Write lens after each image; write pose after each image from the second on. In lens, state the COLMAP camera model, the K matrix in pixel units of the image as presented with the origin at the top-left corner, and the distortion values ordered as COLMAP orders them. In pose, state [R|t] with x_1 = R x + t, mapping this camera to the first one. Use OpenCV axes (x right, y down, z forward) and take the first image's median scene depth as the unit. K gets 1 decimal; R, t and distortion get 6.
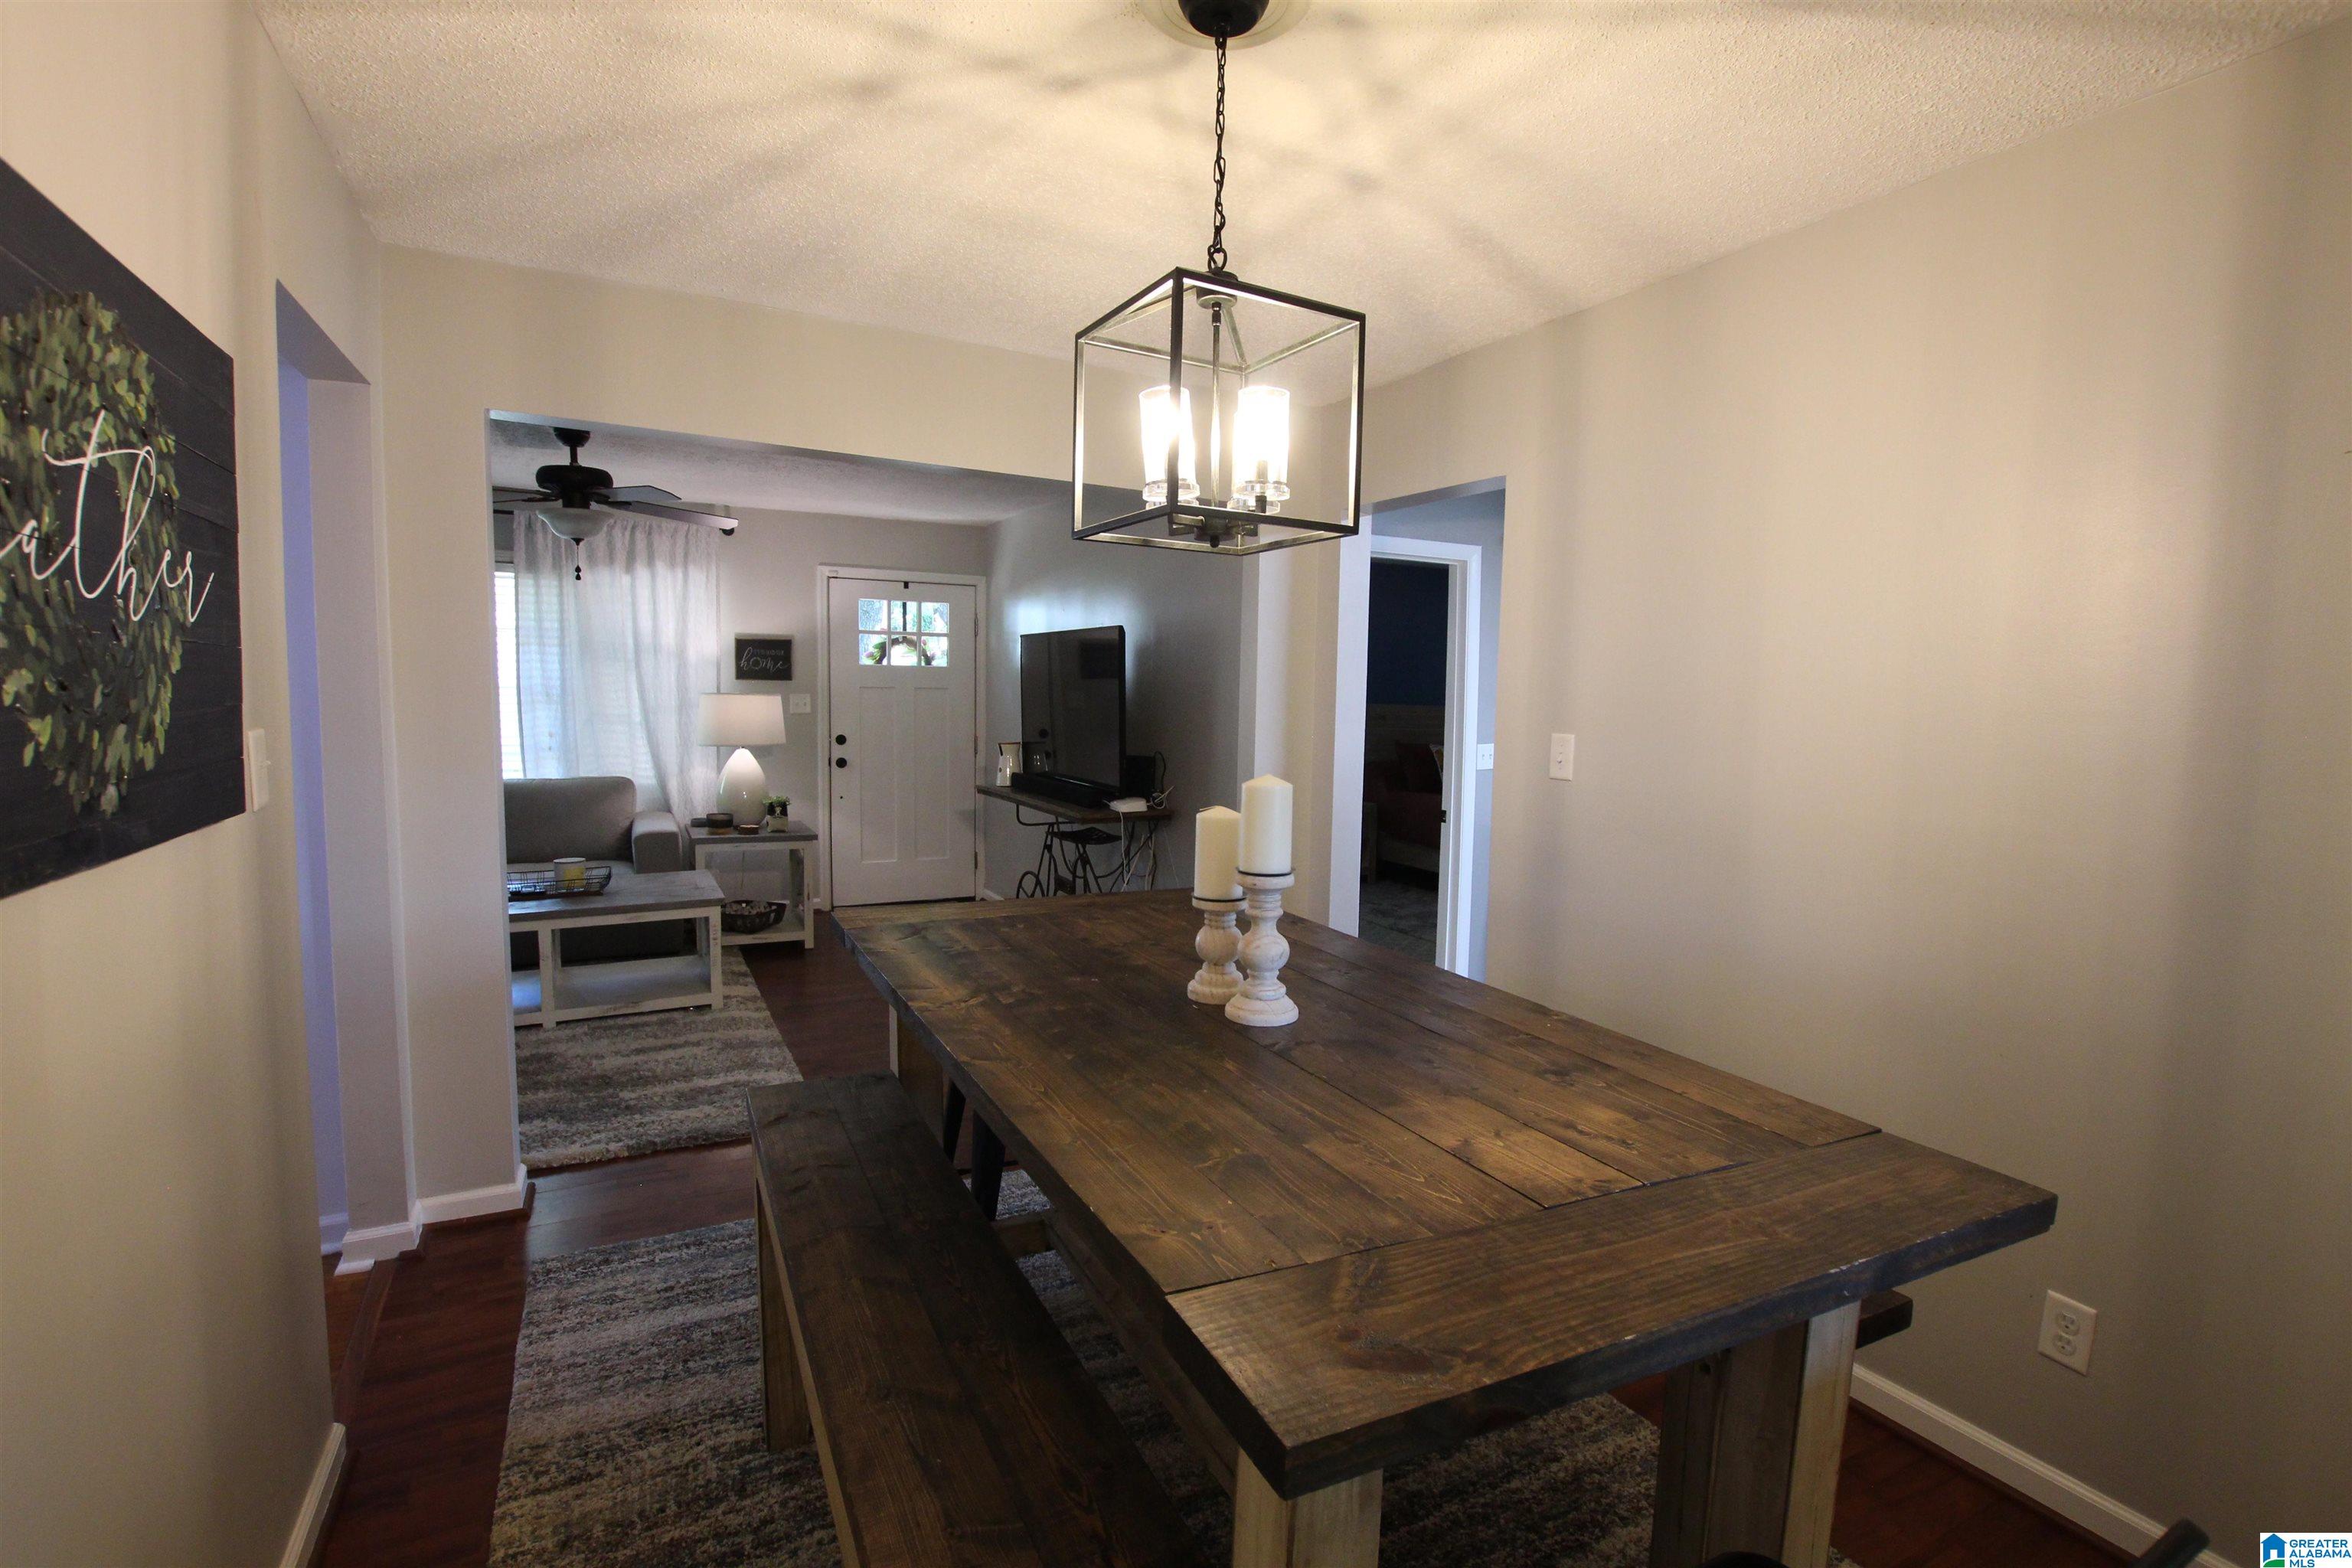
lens RADIAL K [[1096.9, 0, 1188.3], [0, 1096.9, 784.2], [0, 0, 1]] dist [-0.038695, 0.010880]
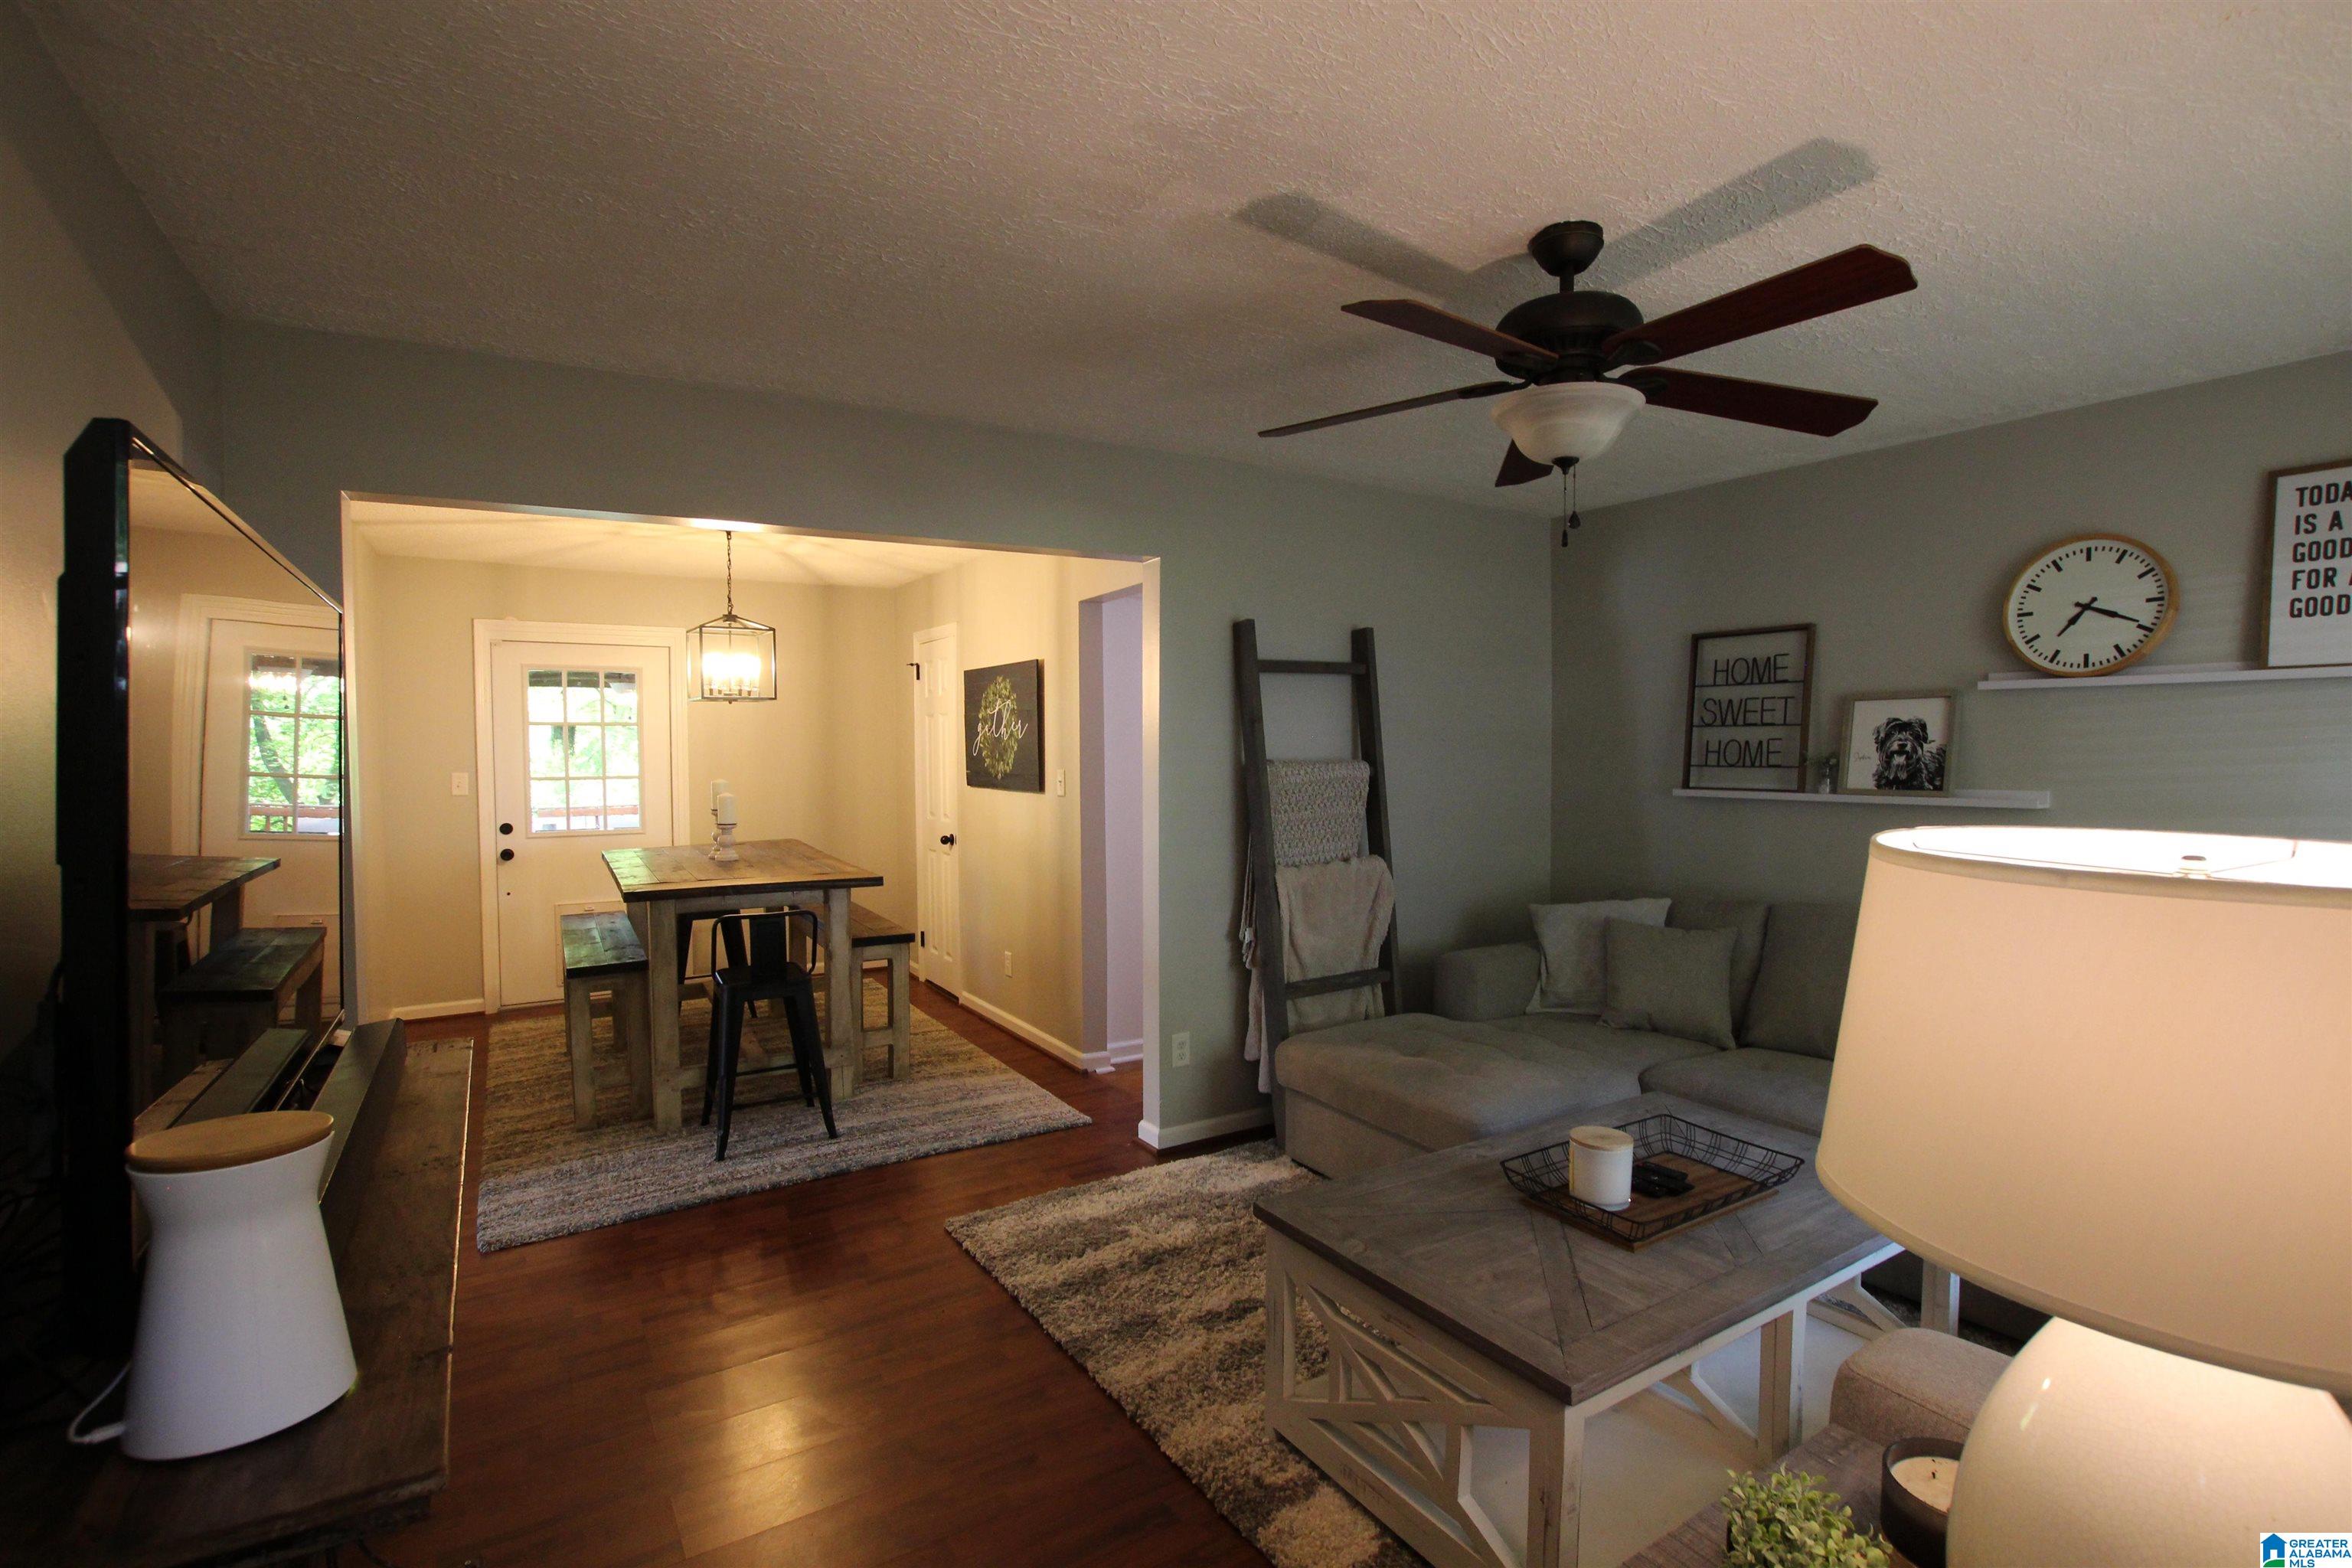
lens RADIAL K [[1096.9, 0, 1188.3], [0, 1096.9, 784.2], [0, 0, 1]] dist [-0.038695, 0.010880]
pose [[-0.996587, -0.025356, -0.078552, -0.270543], [-0.034672, 0.992215, 0.119609, -0.107867], [0.074908, 0.121924, -0.989709, 1.120702]]
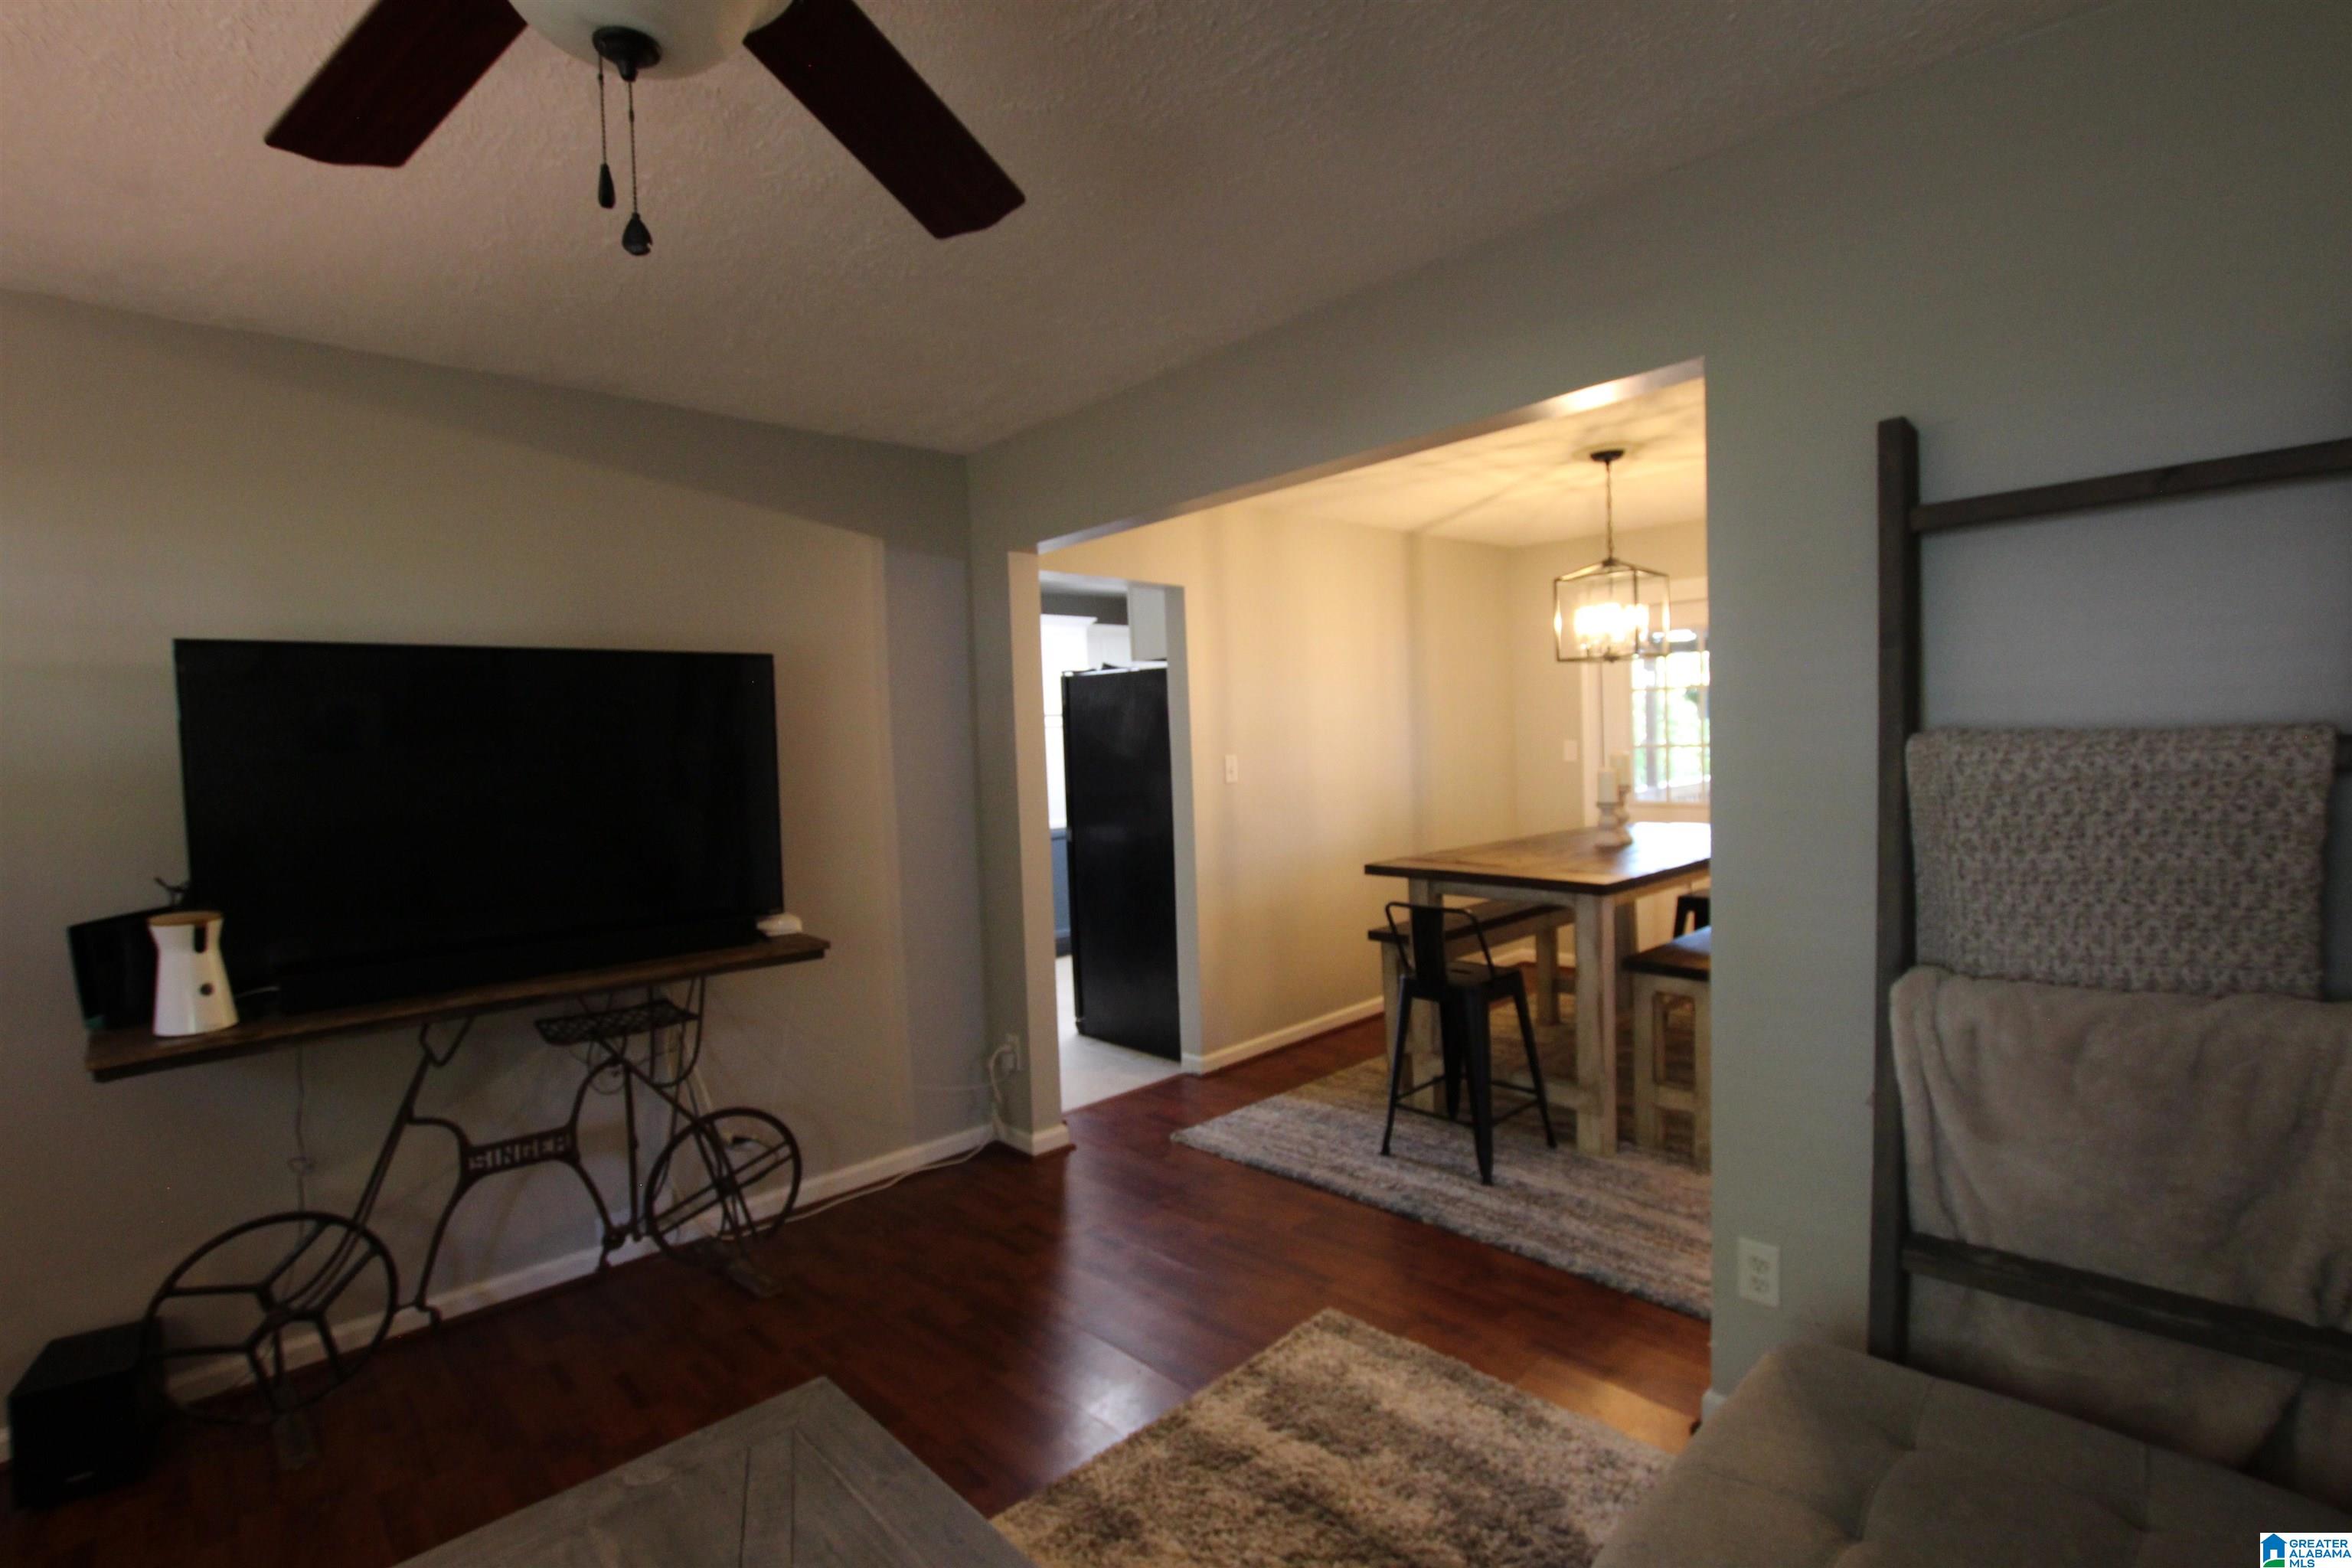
lens RADIAL K [[1096.9, 0, 1188.3], [0, 1096.9, 784.2], [0, 0, 1]] dist [-0.038695, 0.010880]
pose [[-0.279345, -0.067020, 0.957849, -0.592195], [0.107003, 0.989175, 0.100418, -0.080545], [-0.954210, 0.130544, -0.269149, 0.737400]]
